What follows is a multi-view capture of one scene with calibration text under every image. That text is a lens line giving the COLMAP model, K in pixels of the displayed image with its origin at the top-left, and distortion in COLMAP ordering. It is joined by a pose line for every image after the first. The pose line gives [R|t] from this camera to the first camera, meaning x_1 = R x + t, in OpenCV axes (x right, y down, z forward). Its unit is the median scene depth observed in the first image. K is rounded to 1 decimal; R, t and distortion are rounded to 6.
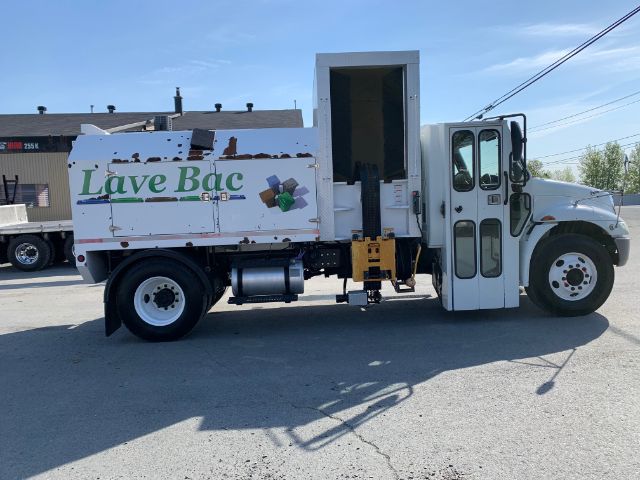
lens RADIAL K [[487.4, 0, 317.1], [0, 487.4, 241.0], [0, 0, 1]] dist [0.078193, -0.108569]
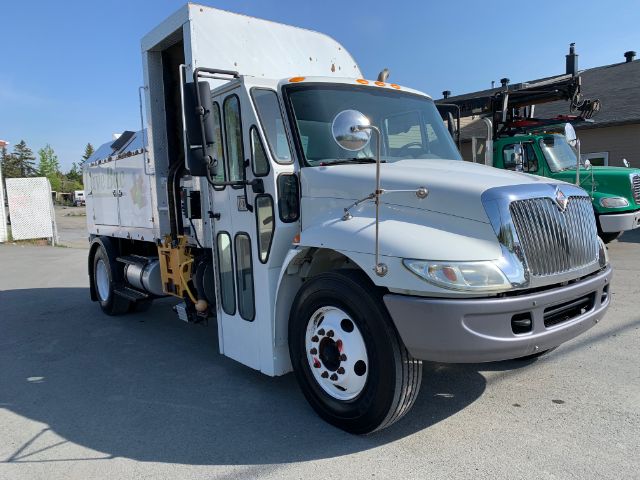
lens RADIAL K [[487.4, 0, 317.1], [0, 487.4, 241.0], [0, 0, 1]] dist [0.078193, -0.108569]
pose [[0.602141, 0.087719, -0.793556, 0.943922], [-0.044071, 0.996082, 0.076666, -0.088669], [0.797172, -0.011191, 0.603648, 0.694151]]
